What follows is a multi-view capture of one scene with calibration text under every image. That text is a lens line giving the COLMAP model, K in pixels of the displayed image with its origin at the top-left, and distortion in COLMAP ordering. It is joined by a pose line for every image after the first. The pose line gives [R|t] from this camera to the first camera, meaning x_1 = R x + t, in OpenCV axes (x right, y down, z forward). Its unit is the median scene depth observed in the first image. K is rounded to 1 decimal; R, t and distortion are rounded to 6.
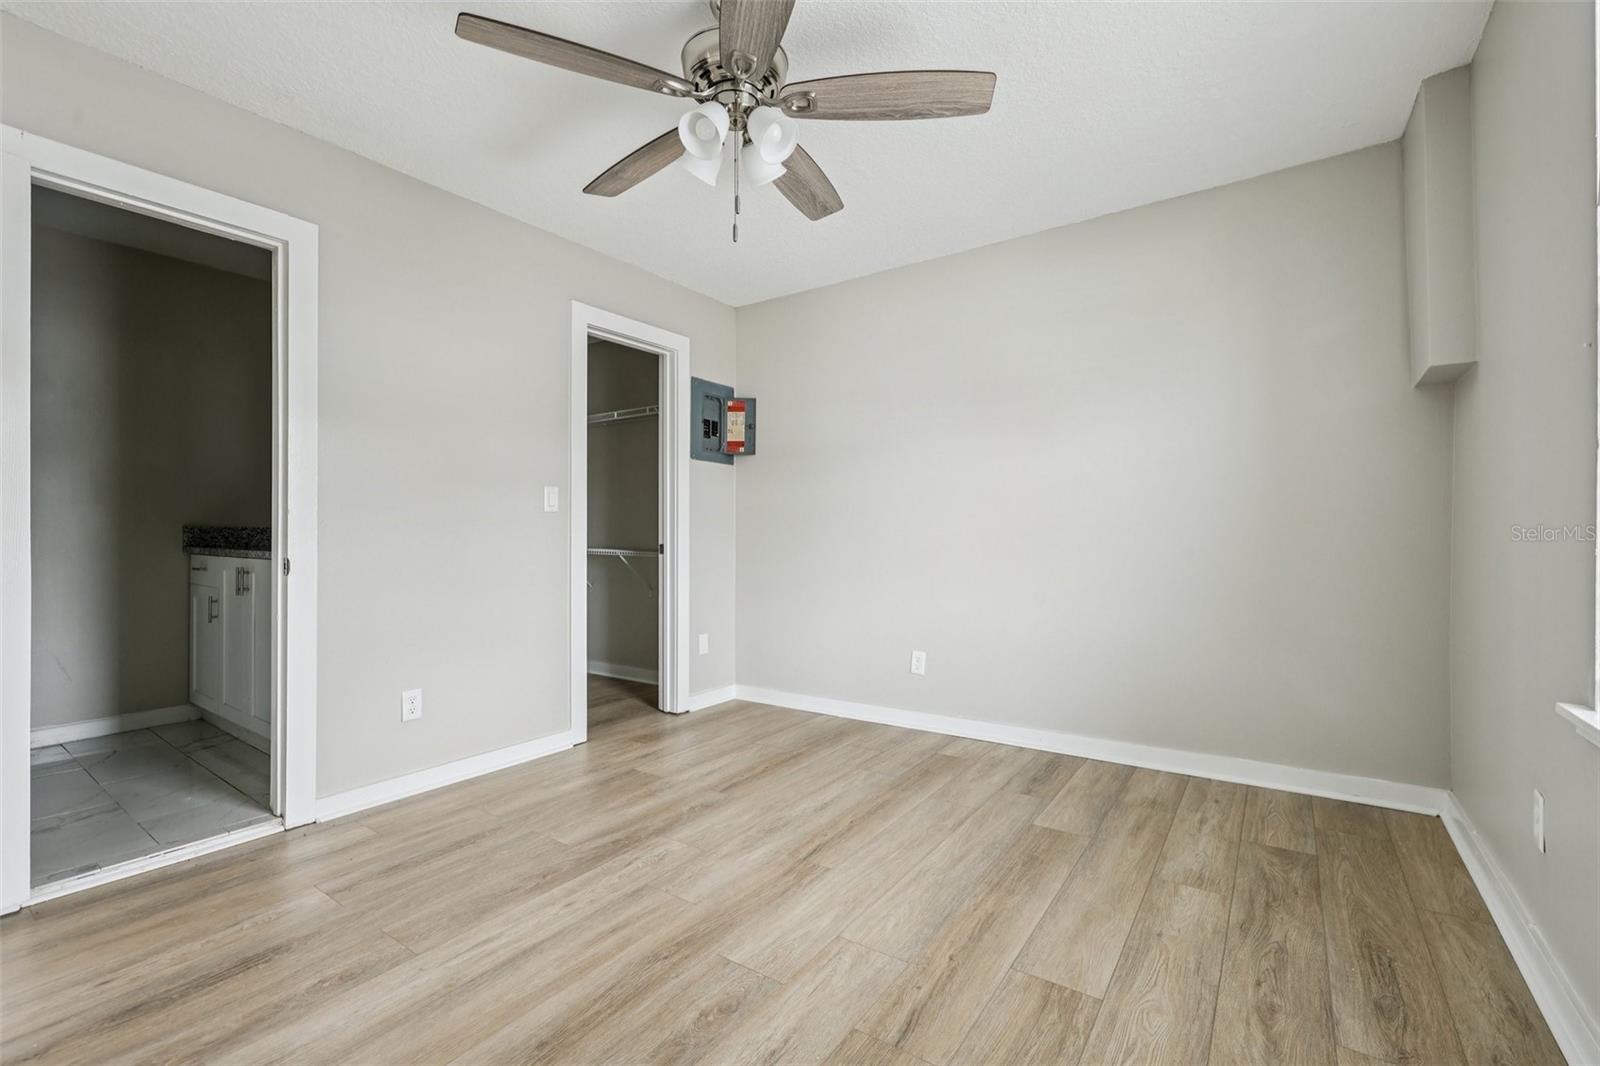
lens RADIAL K [[686.7, 0, 788.0], [0, 686.7, 530.8], [0, 0, 1]] dist [0.015488, 0.000315]
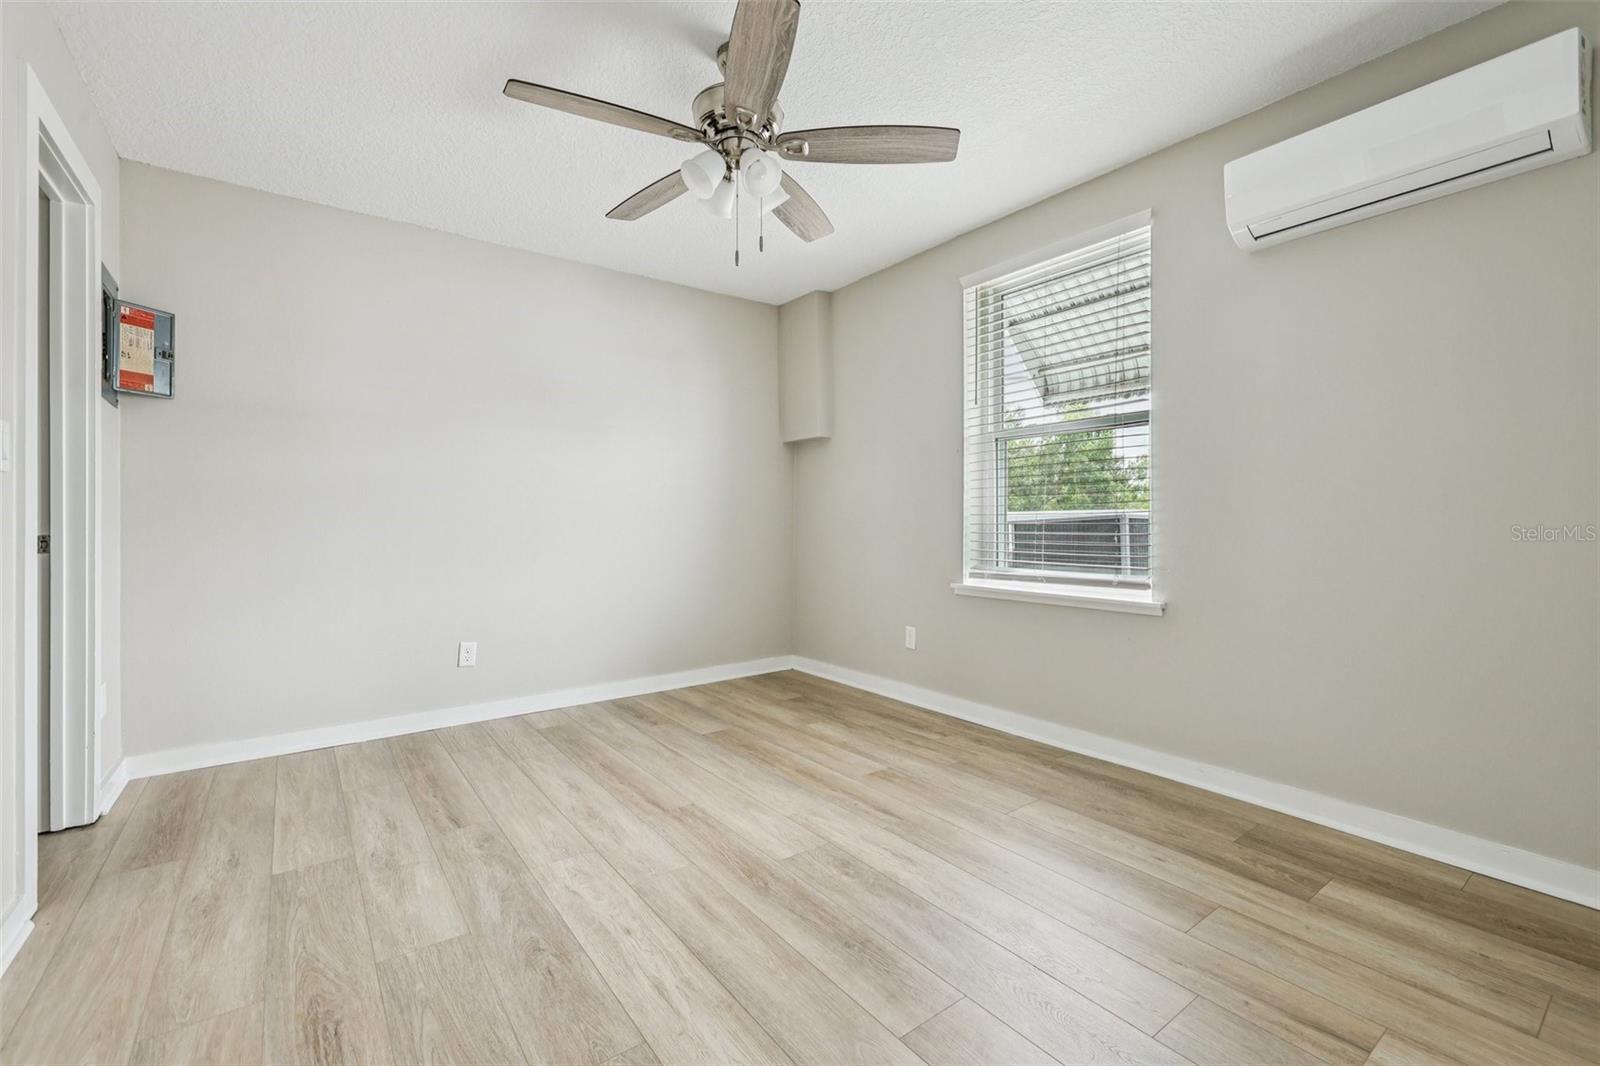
lens RADIAL K [[686.7, 0, 788.0], [0, 686.7, 530.8], [0, 0, 1]] dist [0.015488, 0.000315]
pose [[0.316541, -0.004158, 0.948570, -0.970593], [-0.006593, 0.999957, 0.006584, 0.023220], [-0.948556, -0.008338, 0.316499, 0.479166]]
